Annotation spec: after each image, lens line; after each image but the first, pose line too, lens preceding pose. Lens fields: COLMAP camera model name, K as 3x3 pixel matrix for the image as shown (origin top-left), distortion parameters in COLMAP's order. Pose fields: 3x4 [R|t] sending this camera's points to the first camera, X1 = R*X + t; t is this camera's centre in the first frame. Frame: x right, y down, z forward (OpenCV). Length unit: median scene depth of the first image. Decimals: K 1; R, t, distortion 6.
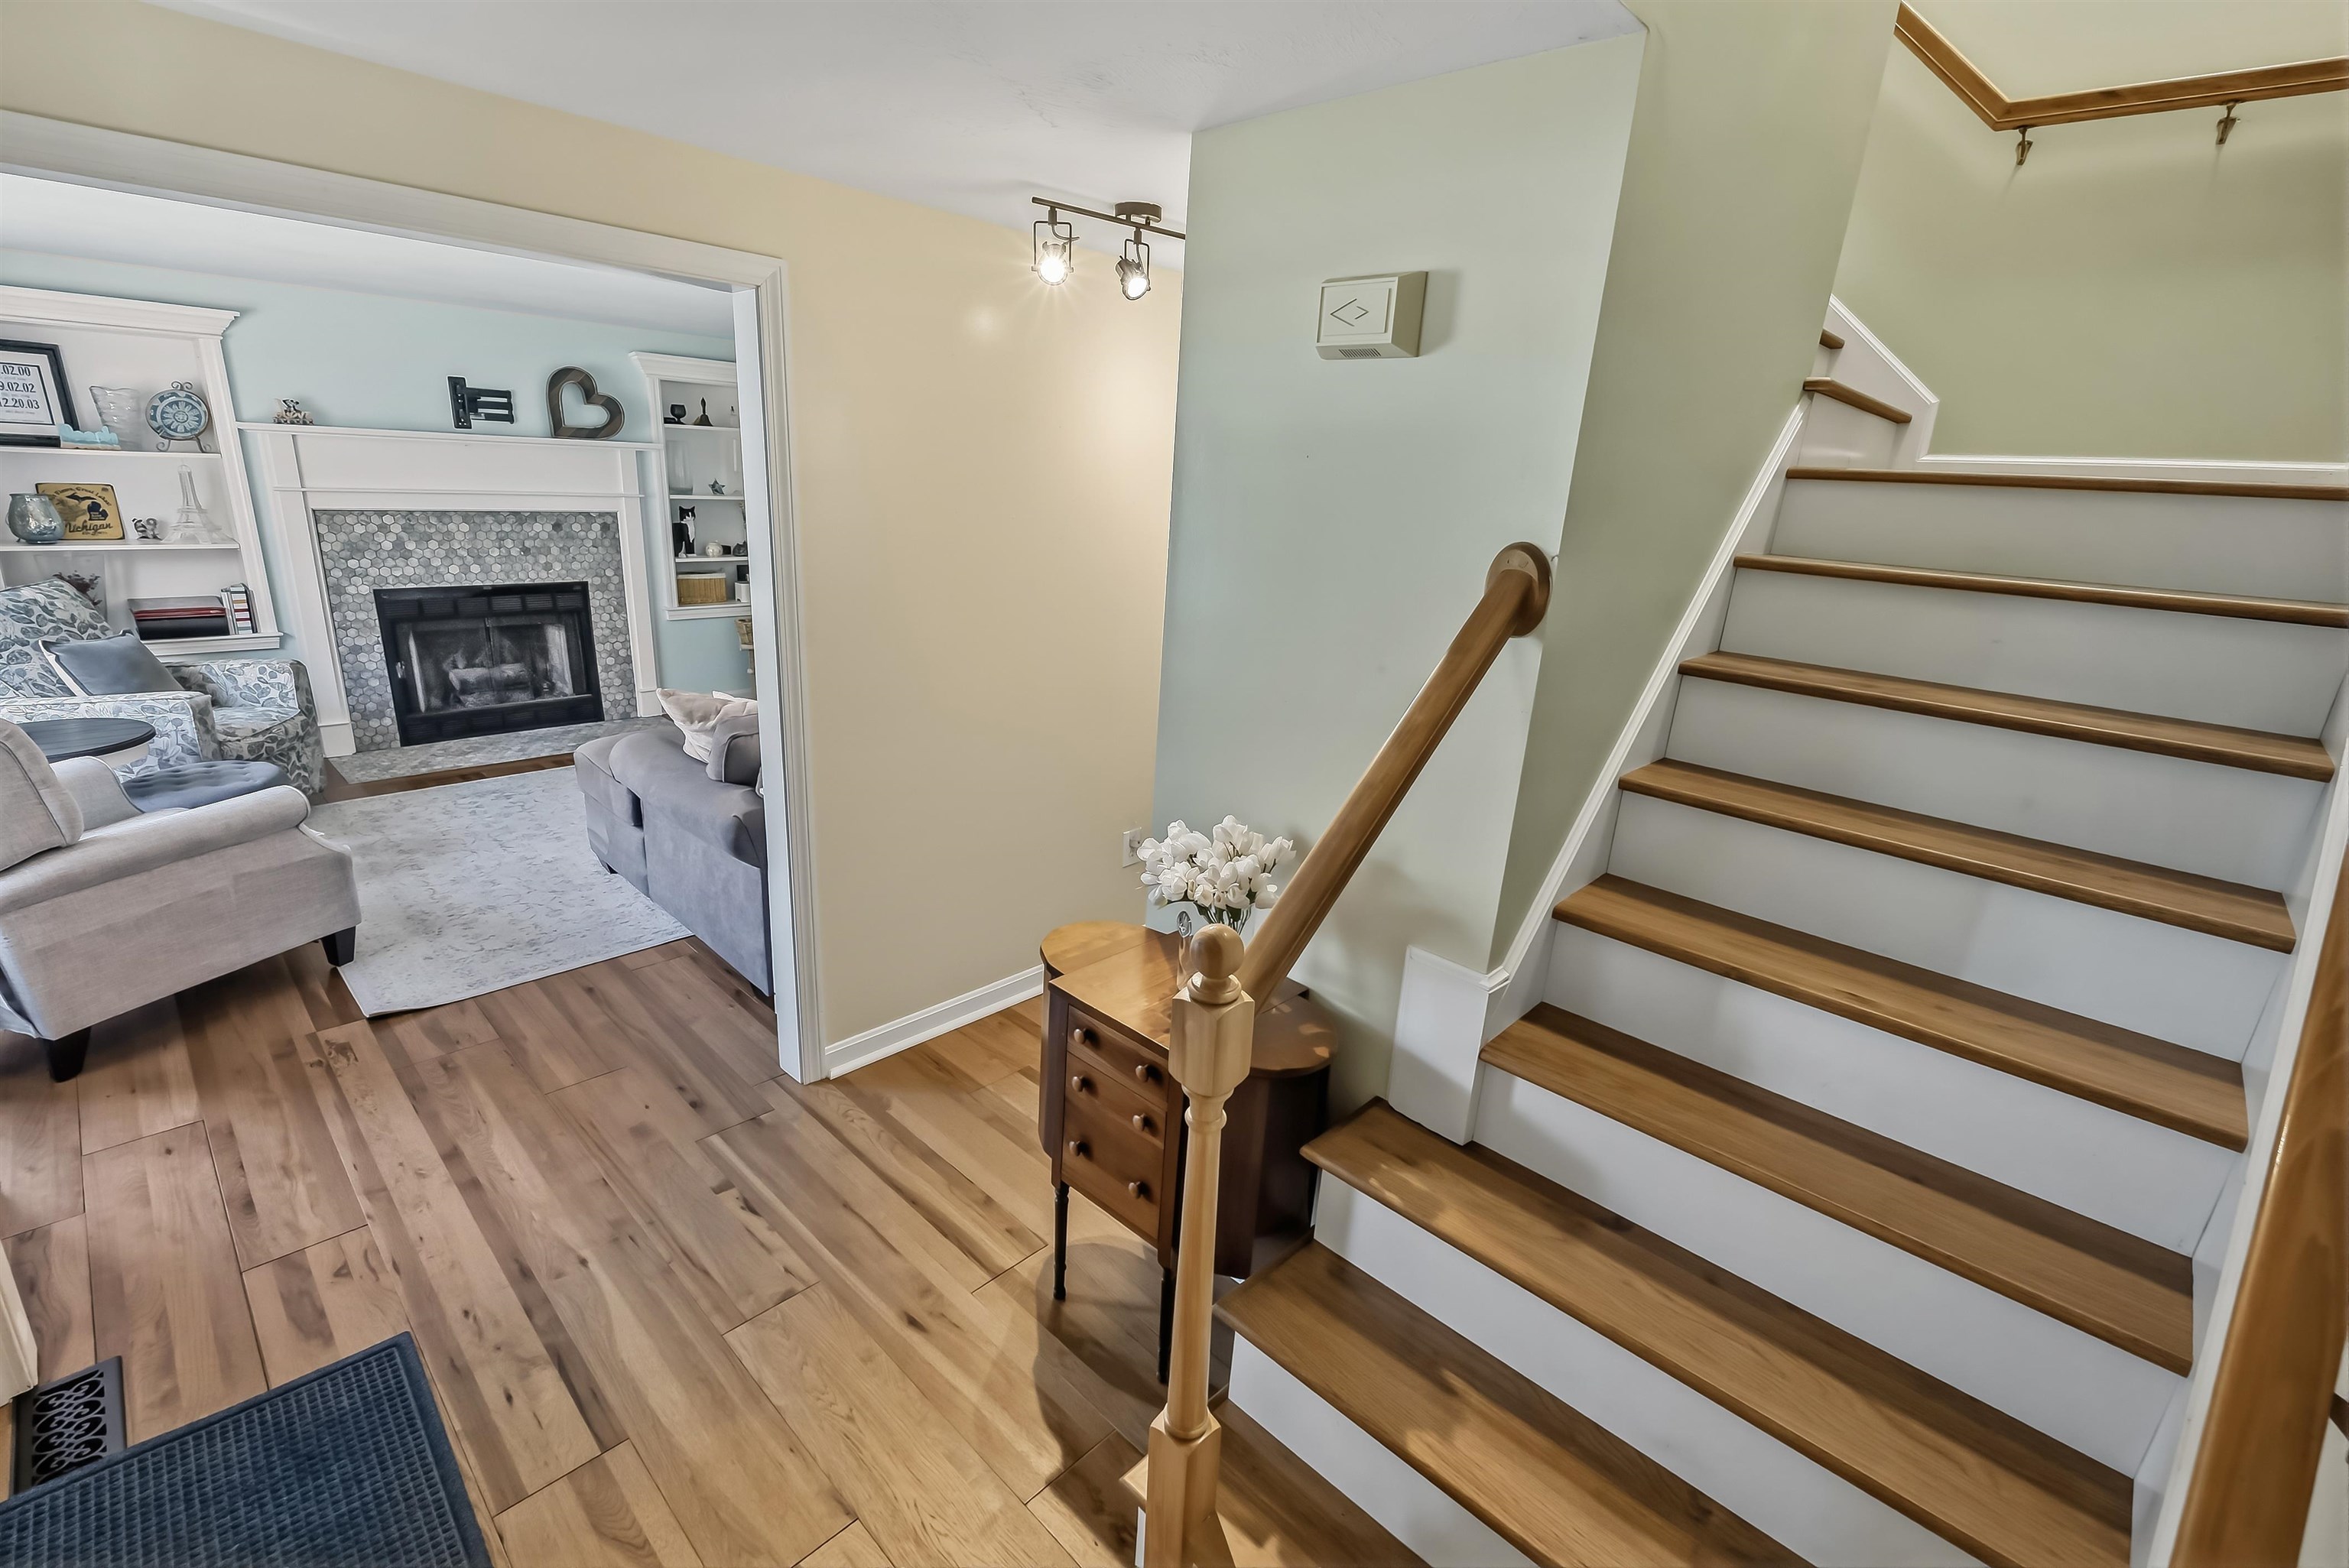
lens RADIAL K [[1025.1, 0, 1174.5], [0, 1025.1, 784.0], [0, 0, 1]] dist [-0.005763, 0.000395]
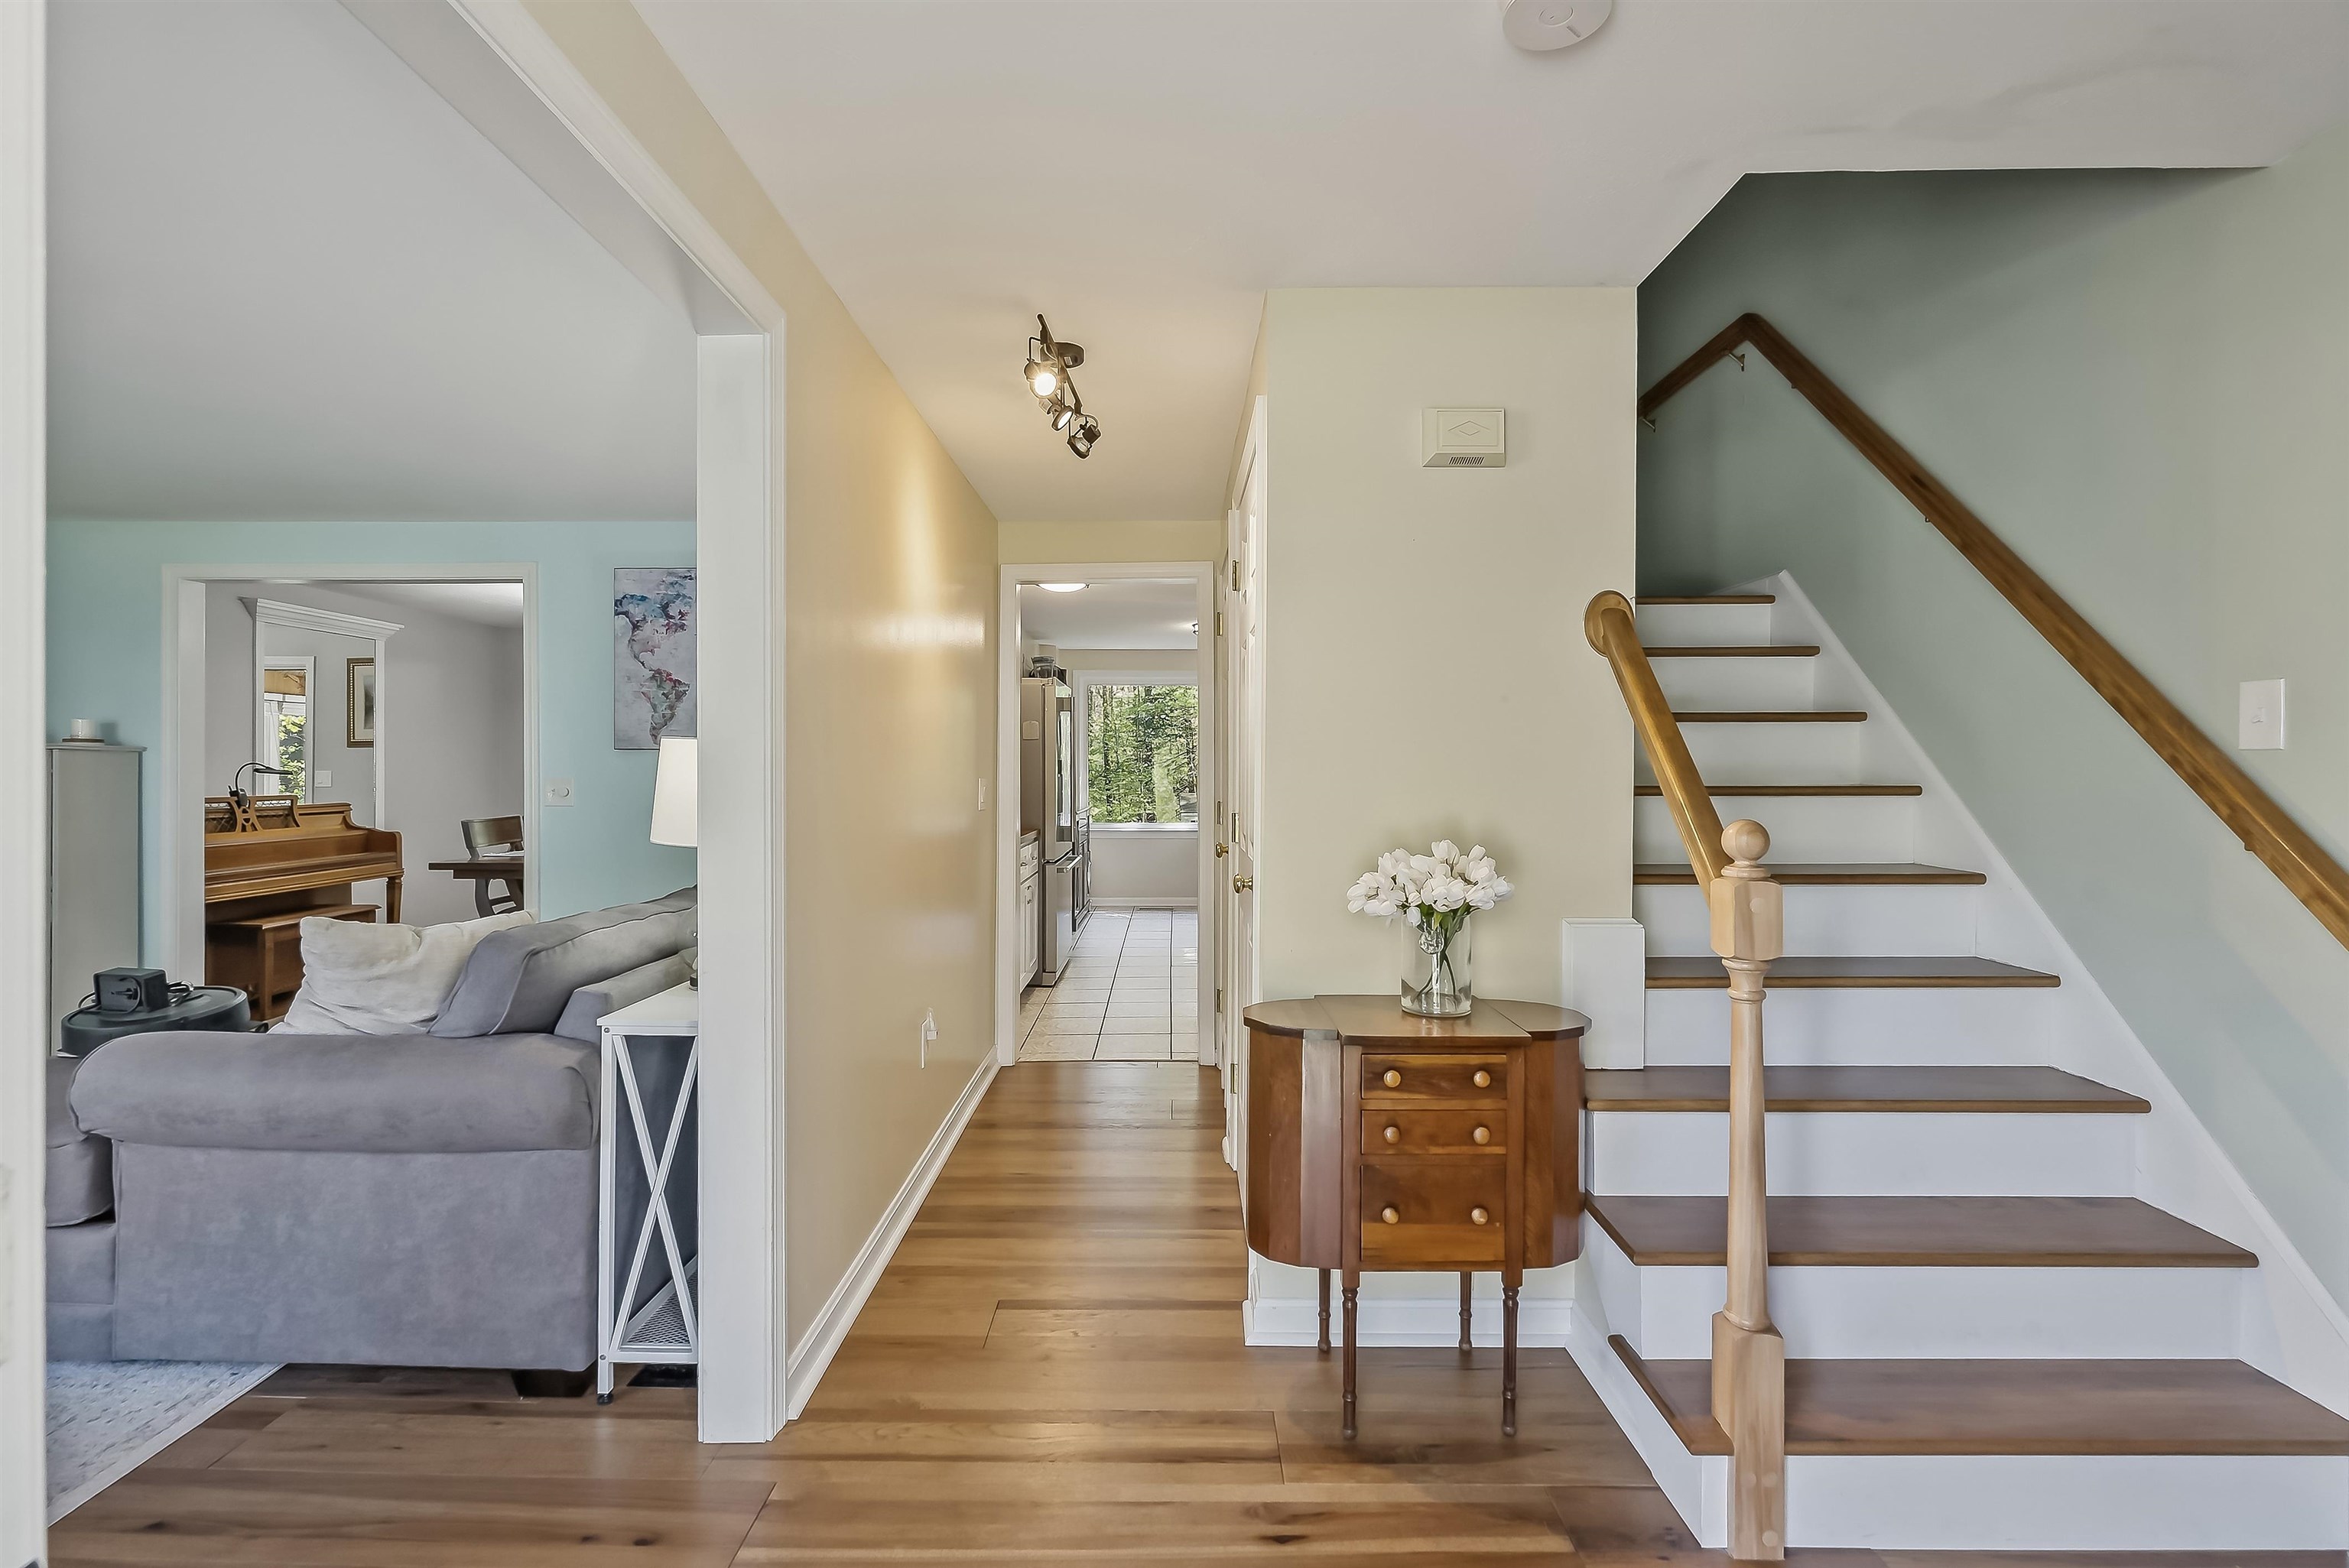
lens RADIAL K [[1025.1, 0, 1174.5], [0, 1025.1, 784.0], [0, 0, 1]] dist [-0.005763, 0.000395]
pose [[0.725830, -0.057937, 0.685430, -0.611775], [0.243389, 0.953618, -0.177129, 0.073661], [-0.643376, 0.295392, 0.706265, 0.251097]]
